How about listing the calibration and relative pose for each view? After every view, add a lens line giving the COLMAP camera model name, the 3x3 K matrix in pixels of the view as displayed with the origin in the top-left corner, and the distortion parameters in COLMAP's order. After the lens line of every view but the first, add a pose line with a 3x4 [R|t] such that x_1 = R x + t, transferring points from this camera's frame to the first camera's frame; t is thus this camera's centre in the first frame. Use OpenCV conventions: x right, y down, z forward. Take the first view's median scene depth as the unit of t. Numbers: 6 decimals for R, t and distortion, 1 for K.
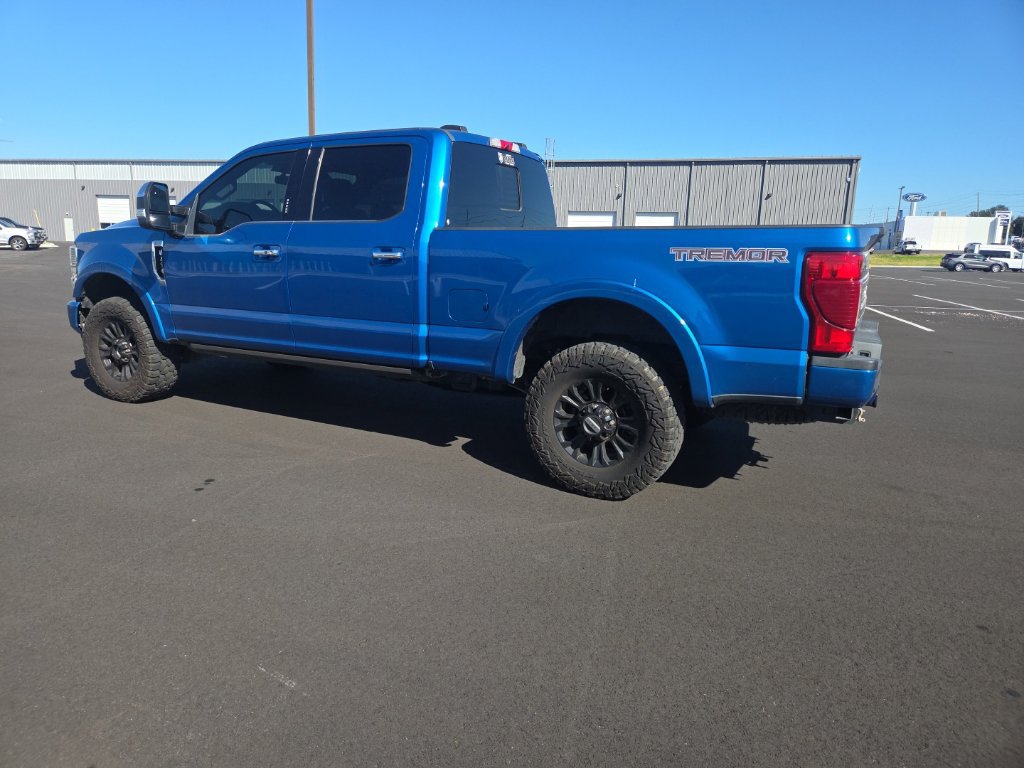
lens RADIAL K [[683.6, 0, 503.5], [0, 683.6, 369.4], [0, 0, 1]] dist [0.081162, -0.071602]
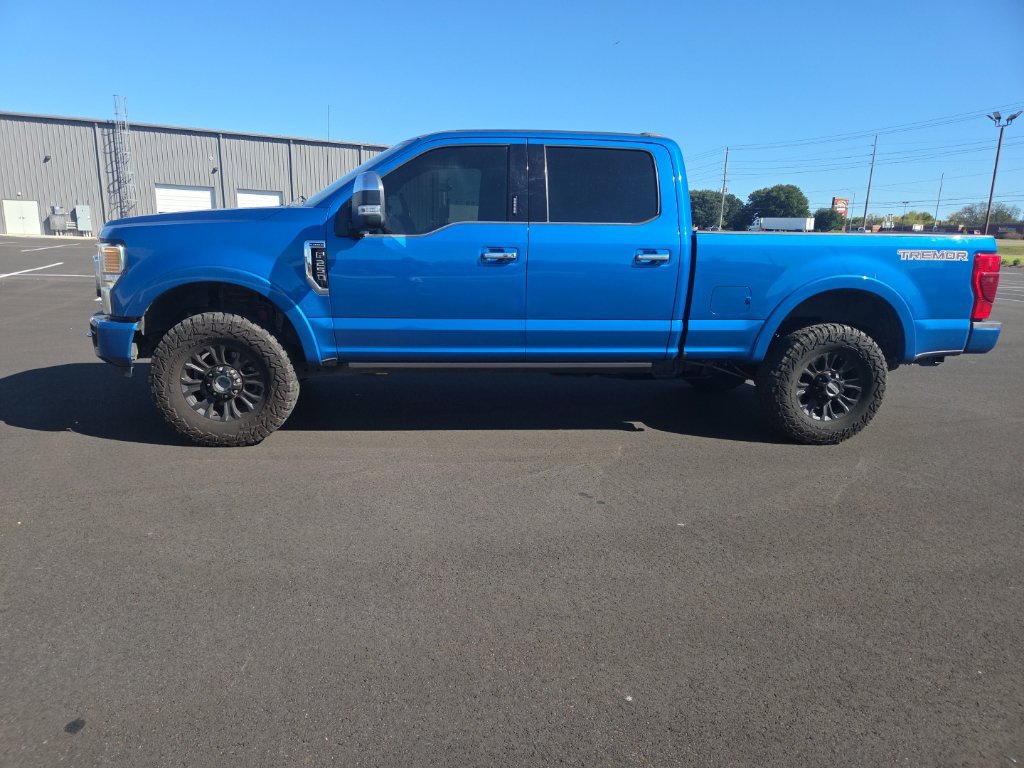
lens RADIAL K [[684.1, 0, 501.9], [0, 684.1, 381.9], [0, 0, 1]] dist [0.078286, -0.075611]
pose [[0.814704, -0.118073, 0.567730, -0.977010], [0.091785, 0.992966, 0.074797, -0.074722], [-0.572568, -0.008829, 0.819810, 0.255480]]
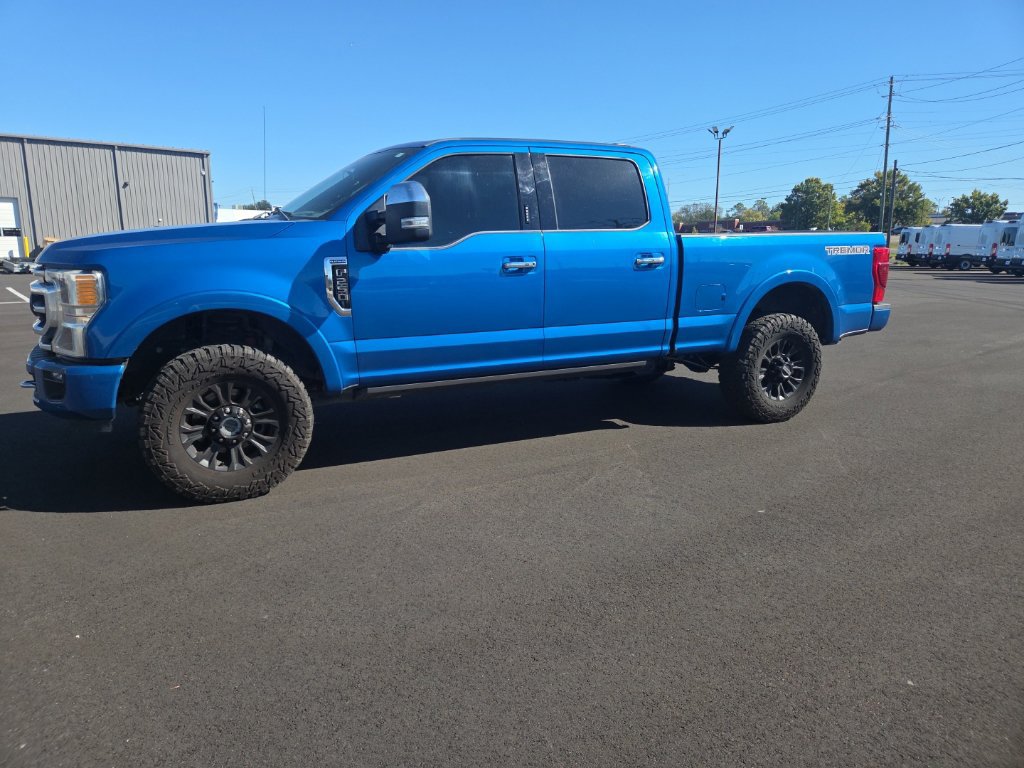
lens RADIAL K [[684.8, 0, 495.3], [0, 684.8, 358.6], [0, 0, 1]] dist [0.078744, -0.068532]
pose [[0.589567, -0.155823, 0.792546, -1.214444], [0.156259, 0.984682, 0.077359, -0.133929], [-0.792461, 0.078234, 0.604885, 0.529760]]
